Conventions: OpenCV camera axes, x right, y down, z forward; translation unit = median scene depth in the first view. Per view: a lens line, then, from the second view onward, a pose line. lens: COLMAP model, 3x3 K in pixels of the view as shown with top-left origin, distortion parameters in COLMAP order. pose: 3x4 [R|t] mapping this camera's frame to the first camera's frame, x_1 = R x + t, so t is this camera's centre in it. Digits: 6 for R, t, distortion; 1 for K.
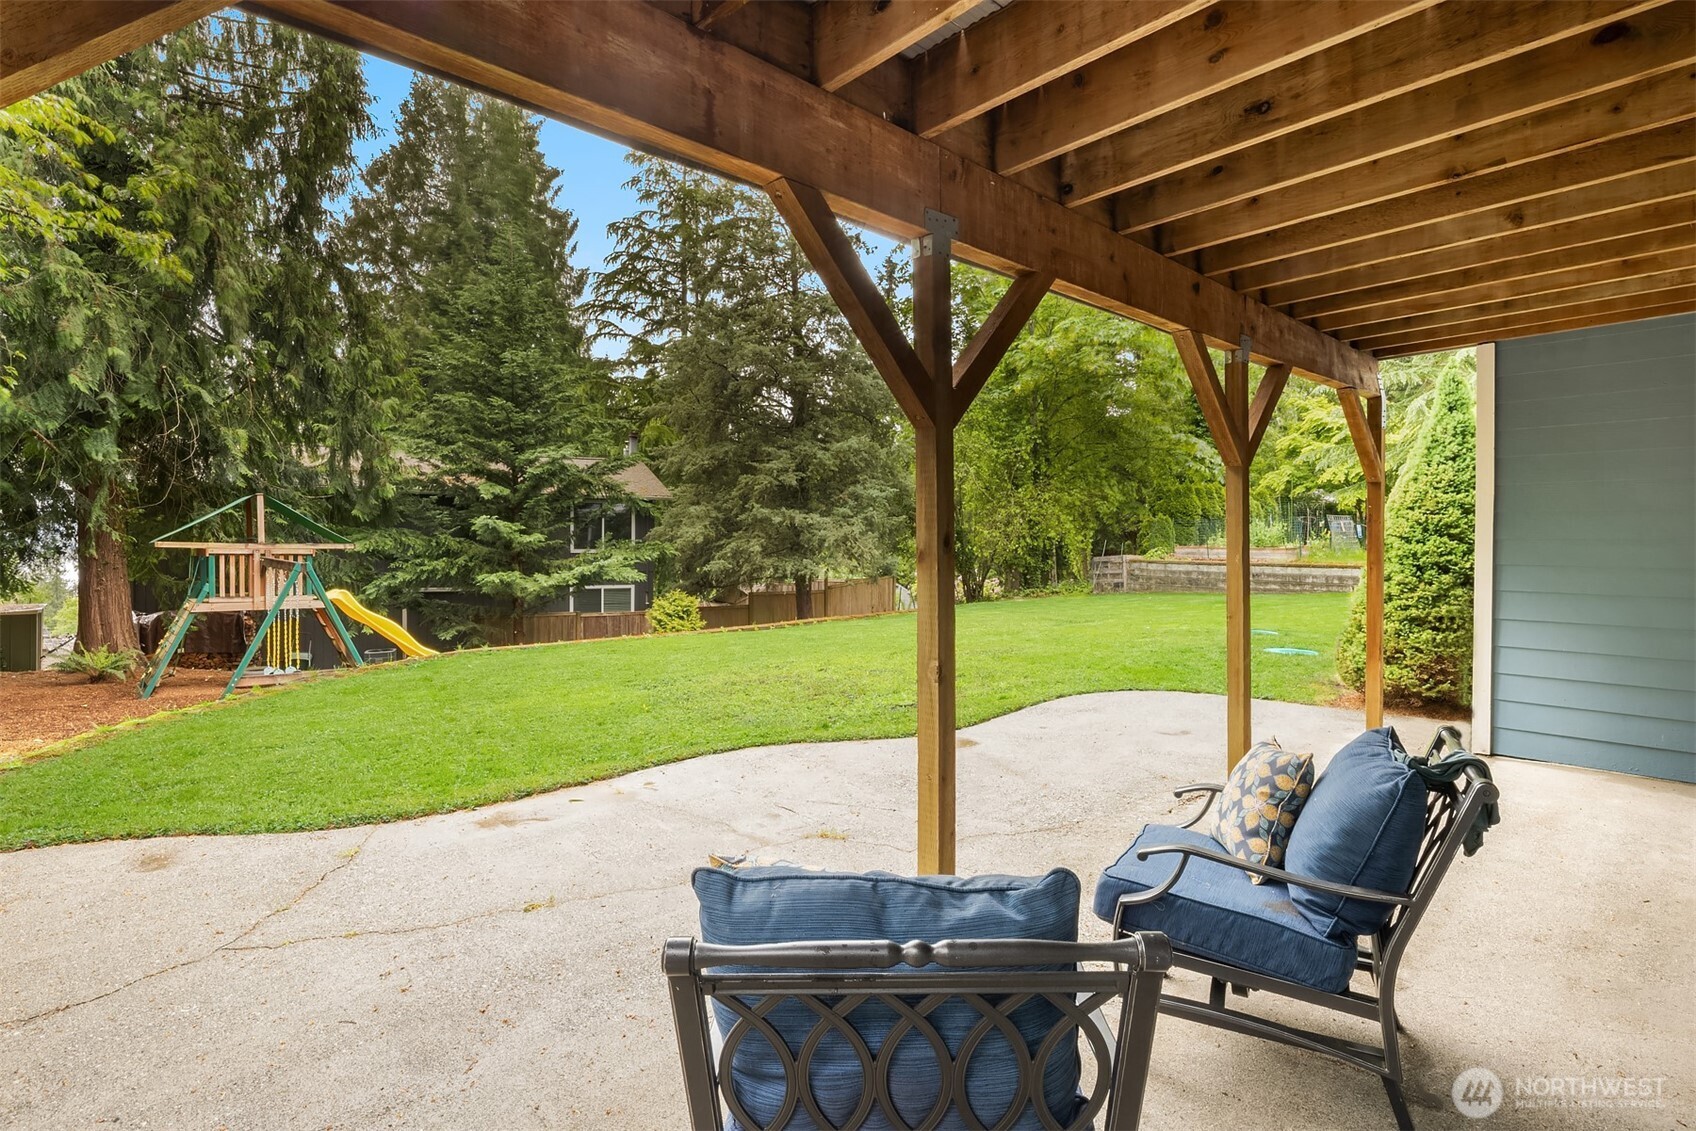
lens RADIAL K [[816.7, 0, 847.3], [0, 816.7, 563.9], [0, 0, 1]] dist [-0.000853, -0.002488]
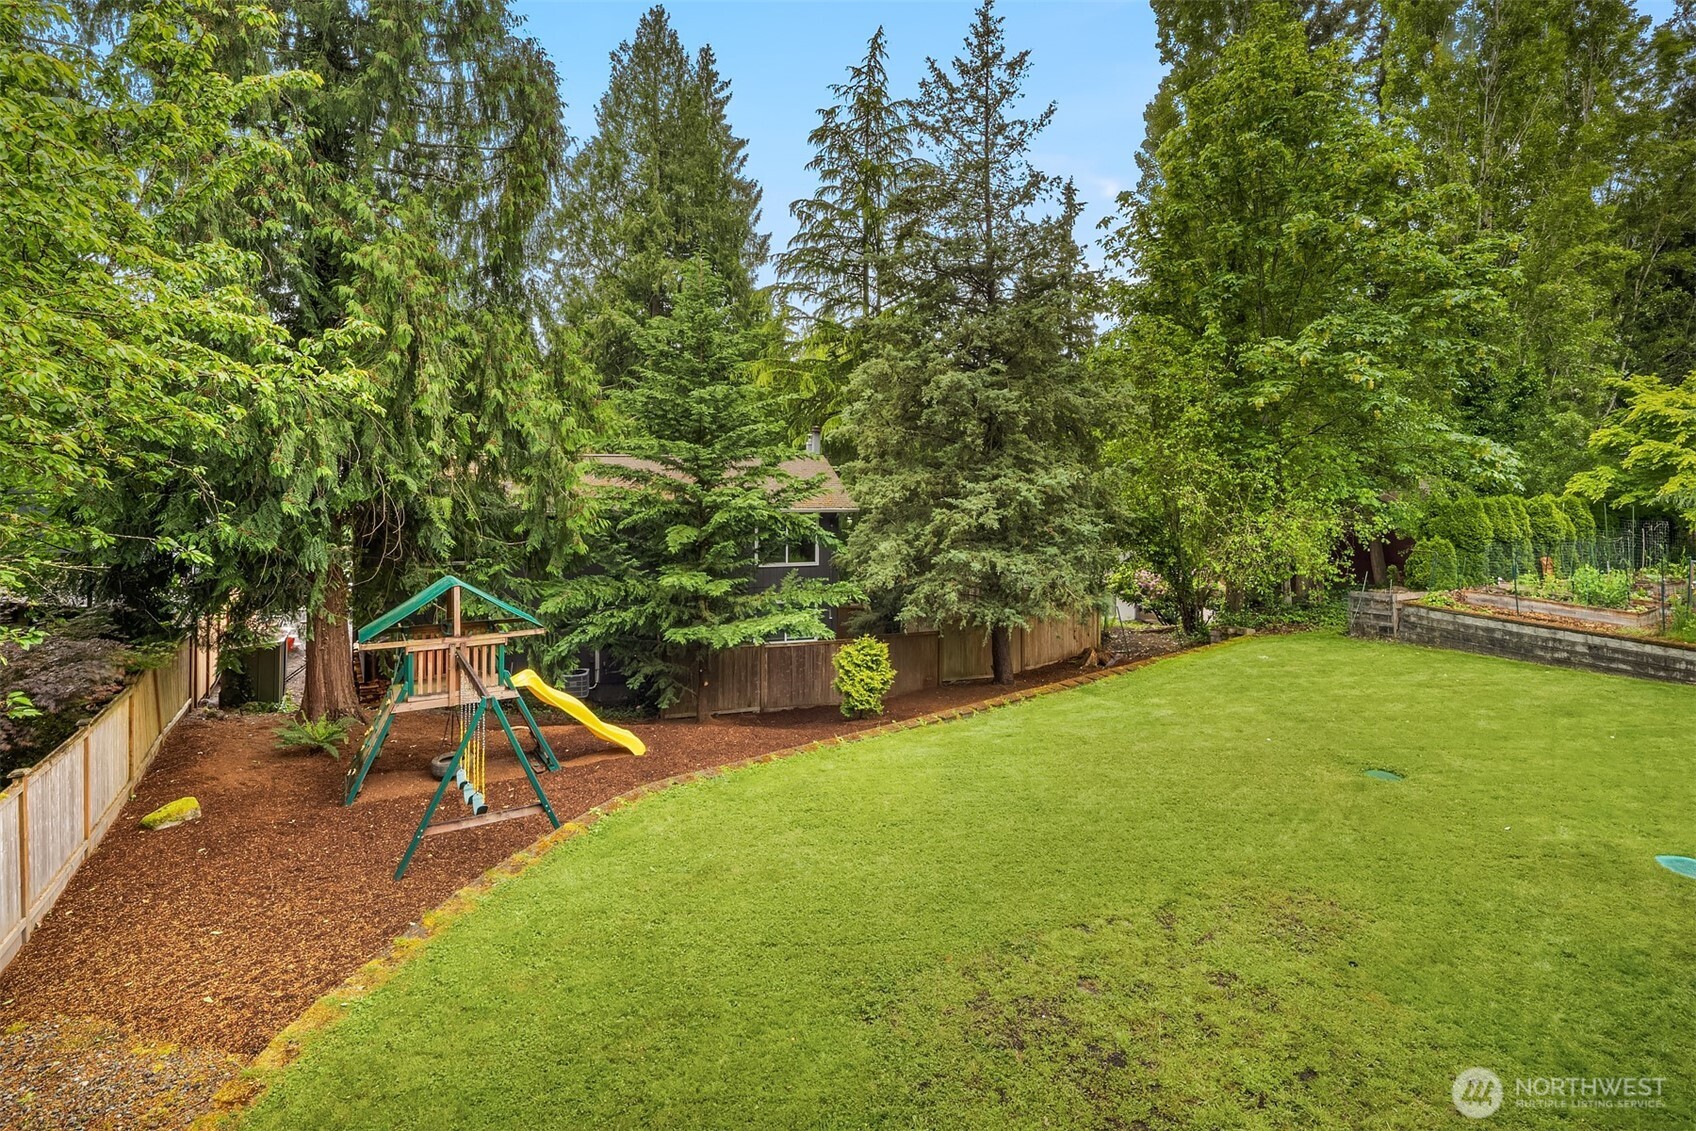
lens RADIAL K [[816.7, 0, 846.8], [0, 816.7, 478.3], [0, 0, 1]] dist [-0.000853, -0.002488]
pose [[0.978485, 0.004236, -0.206273, -0.038941], [-0.007334, 0.999871, -0.014256, -0.131539], [0.206186, 0.015462, 0.978391, 0.087539]]
